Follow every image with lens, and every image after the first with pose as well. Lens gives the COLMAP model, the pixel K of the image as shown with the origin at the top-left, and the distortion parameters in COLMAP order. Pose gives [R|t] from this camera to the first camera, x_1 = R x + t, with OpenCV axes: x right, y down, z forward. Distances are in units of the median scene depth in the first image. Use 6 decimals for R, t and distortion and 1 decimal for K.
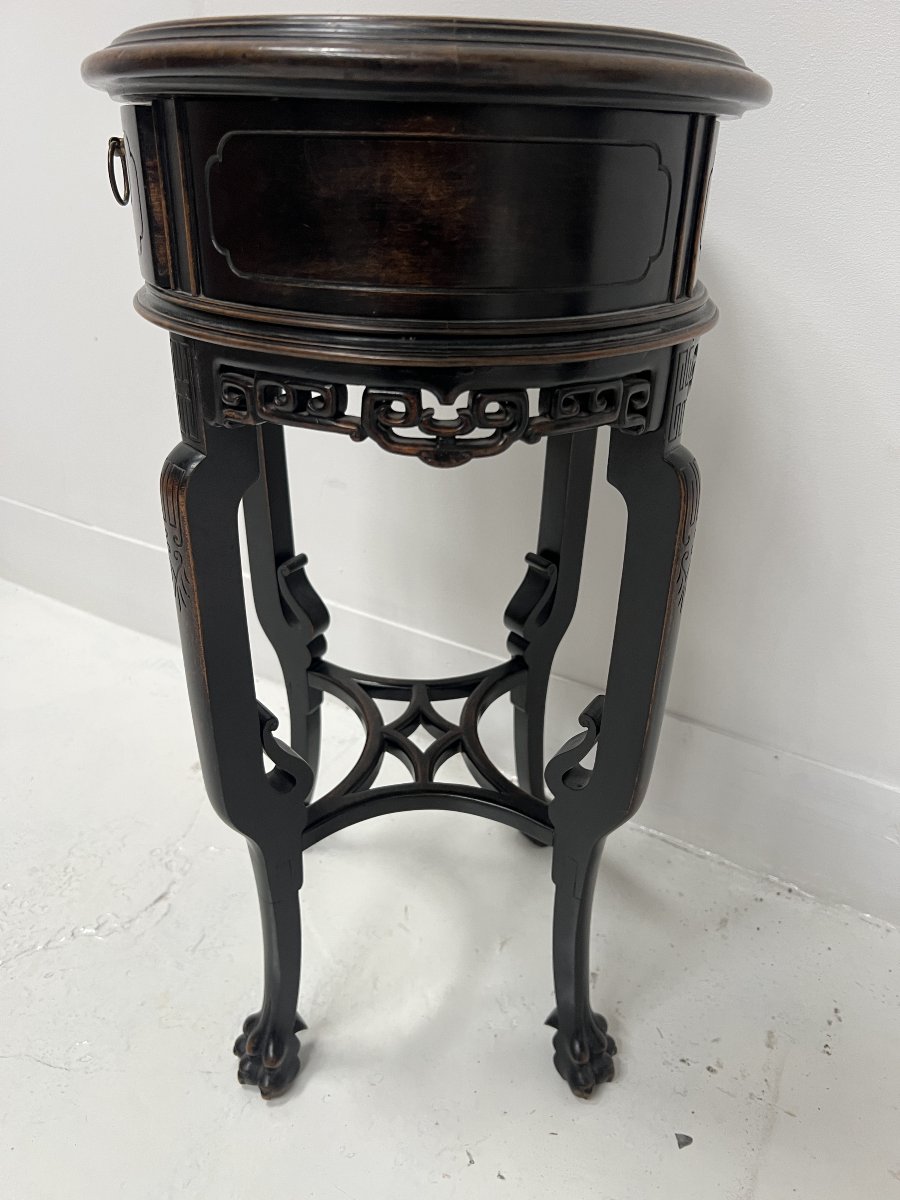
lens RADIAL K [[923.6, 0, 433.8], [0, 923.6, 601.2], [0, 0, 1]] dist [0.026478, -0.033022]
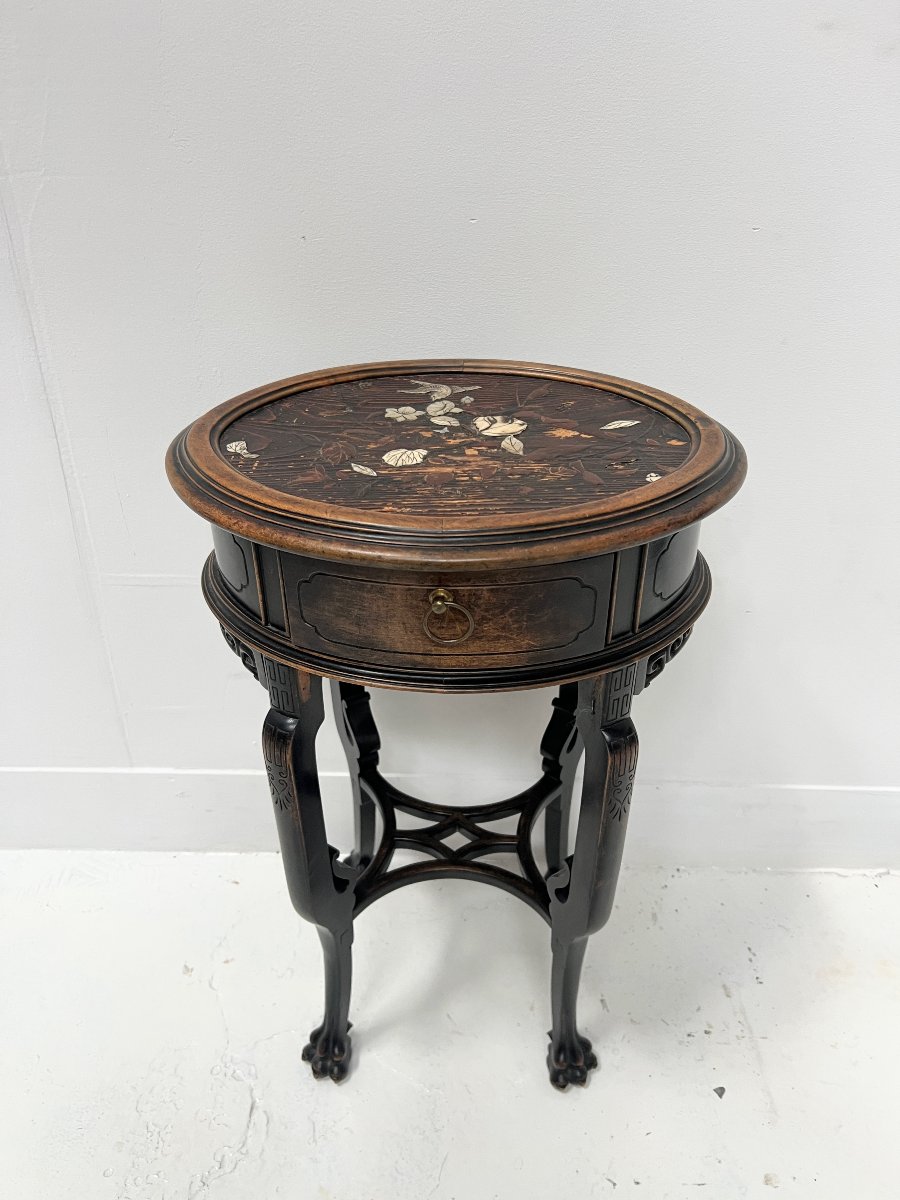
lens RADIAL K [[923.6, 0, 440.1], [0, 923.6, 616.0], [0, 0, 1]] dist [0.026478, -0.033022]
pose [[0.871642, -0.292297, 0.393450, -0.419661], [0.248319, 0.955428, 0.159673, -0.421863], [-0.422584, -0.041476, 0.905374, -0.087079]]
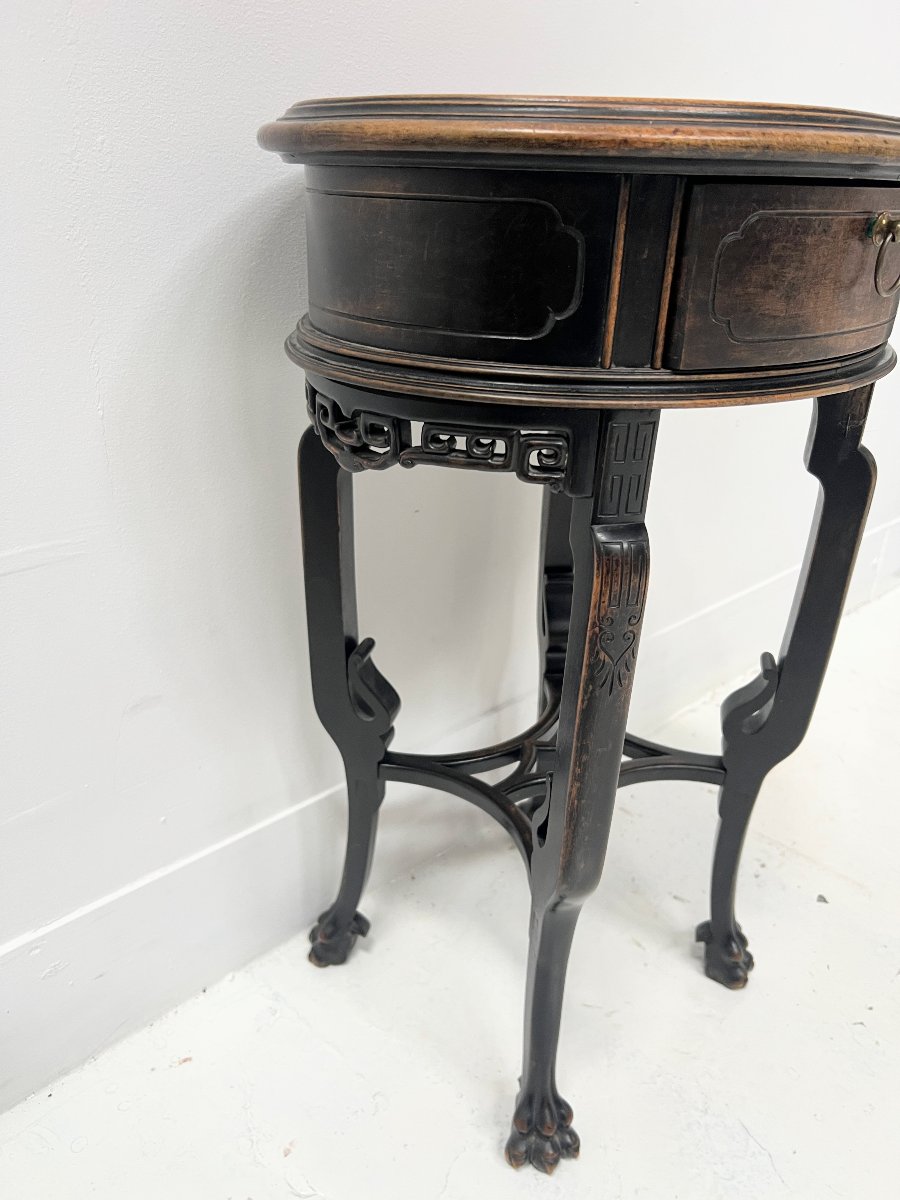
lens RADIAL K [[923.6, 0, 452.6], [0, 923.6, 617.0], [0, 0, 1]] dist [0.026478, -0.033022]
pose [[0.261446, -0.428202, 0.865037, -0.813268], [0.423942, 0.856079, 0.295637, -0.388684], [-0.867133, 0.289432, 0.405351, 0.716117]]
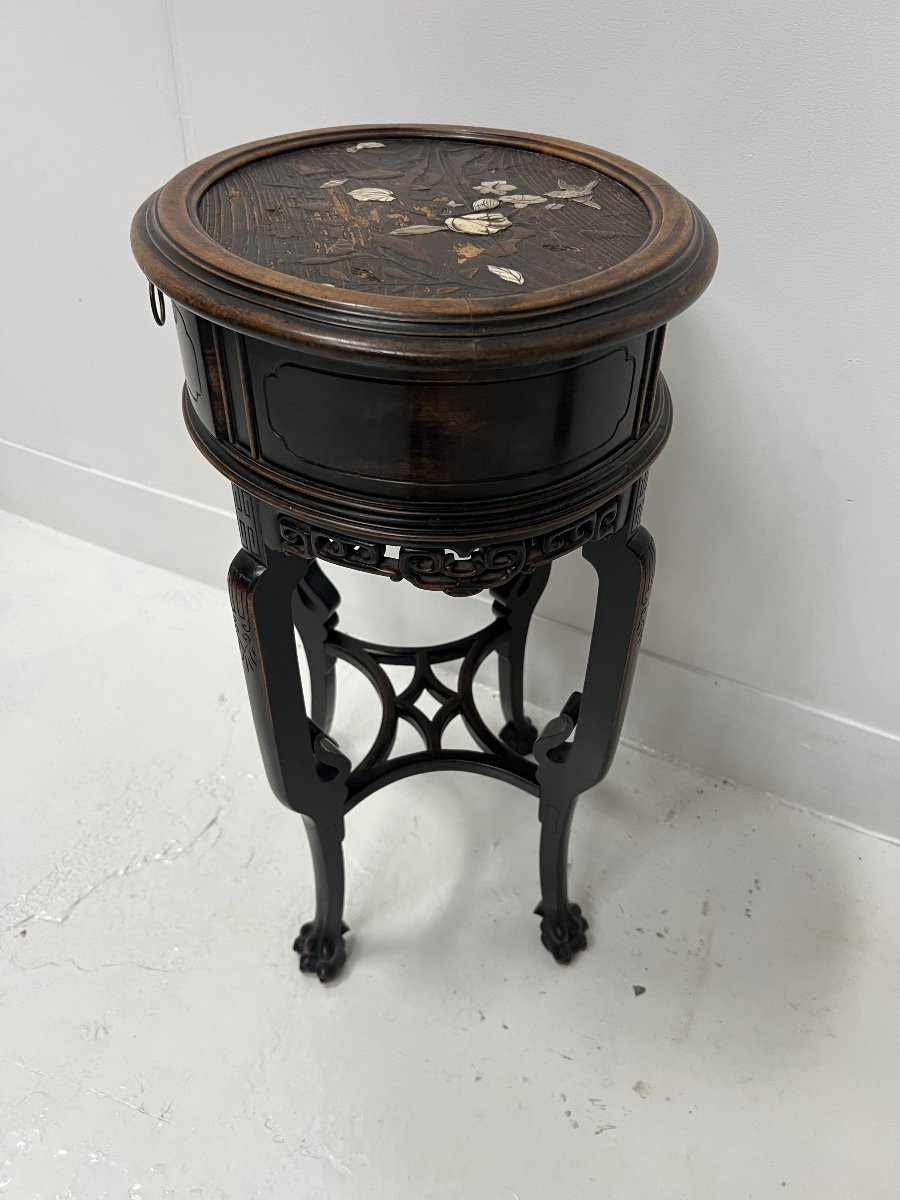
lens RADIAL K [[923.6, 0, 437.6], [0, 923.6, 610.0], [0, 0, 1]] dist [0.026478, -0.033022]
pose [[0.997675, -0.051907, 0.044153, -0.046490], [0.041263, 0.975790, 0.214783, -0.229023], [-0.054232, -0.212462, 0.975663, -0.155785]]
